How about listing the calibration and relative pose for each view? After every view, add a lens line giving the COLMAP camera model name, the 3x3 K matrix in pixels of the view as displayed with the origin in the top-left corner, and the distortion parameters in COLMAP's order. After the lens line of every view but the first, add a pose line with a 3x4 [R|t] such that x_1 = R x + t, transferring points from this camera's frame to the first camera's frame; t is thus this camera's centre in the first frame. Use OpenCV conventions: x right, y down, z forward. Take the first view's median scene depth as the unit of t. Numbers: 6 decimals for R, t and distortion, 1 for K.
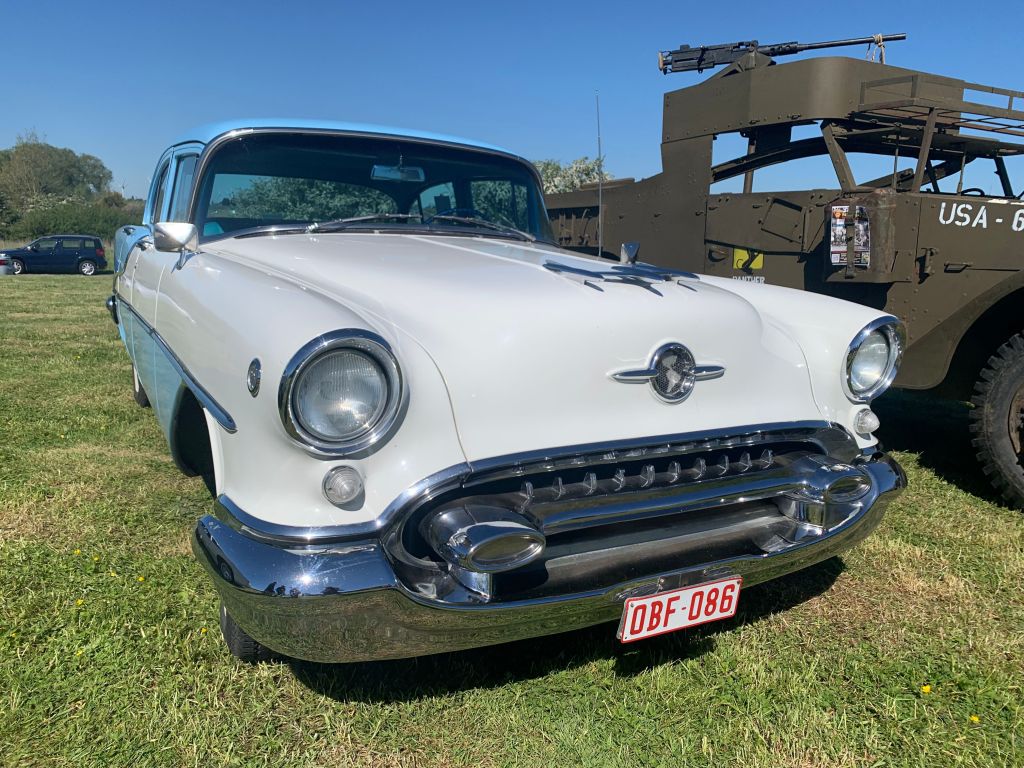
lens RADIAL K [[760.8, 0, 512.0], [0, 760.8, 384.0], [0, 0, 1]] dist [-0.012057, -0.003966]
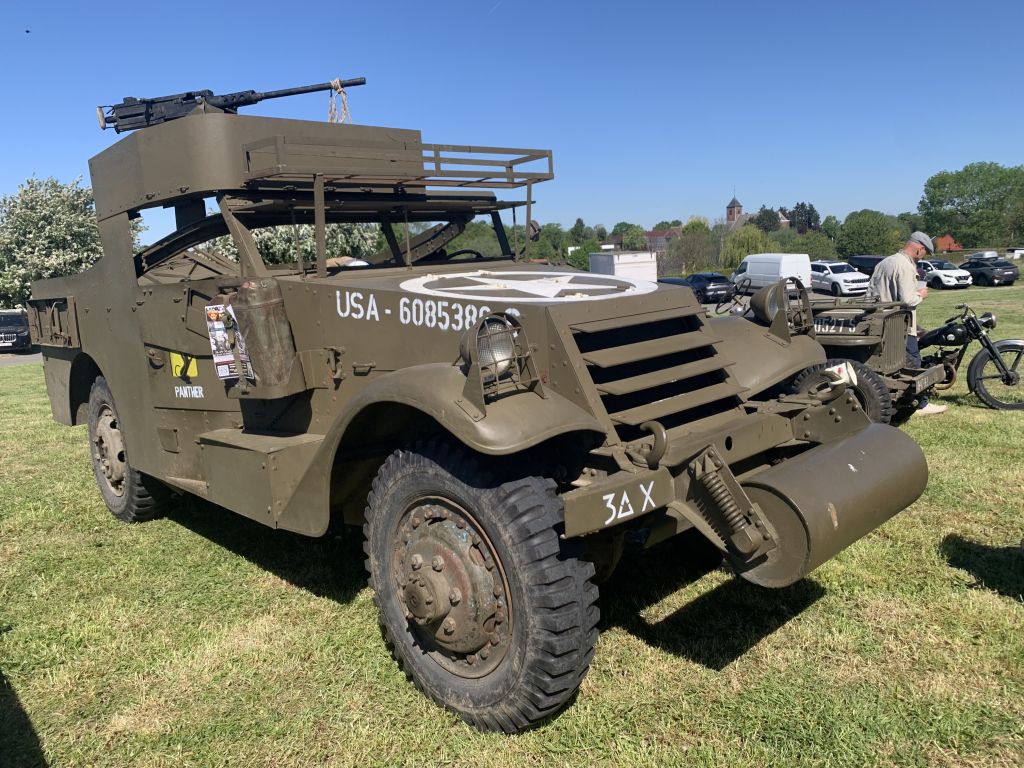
lens RADIAL K [[790.7, 0, 512.0], [0, 790.7, 384.0], [0, 0, 1]] dist [-0.029695, -0.003688]
pose [[0.958245, -0.119768, 0.259656, 0.501232], [0.131409, 0.990936, -0.027884, -0.091723], [-0.253963, 0.060841, 0.965298, 0.150558]]
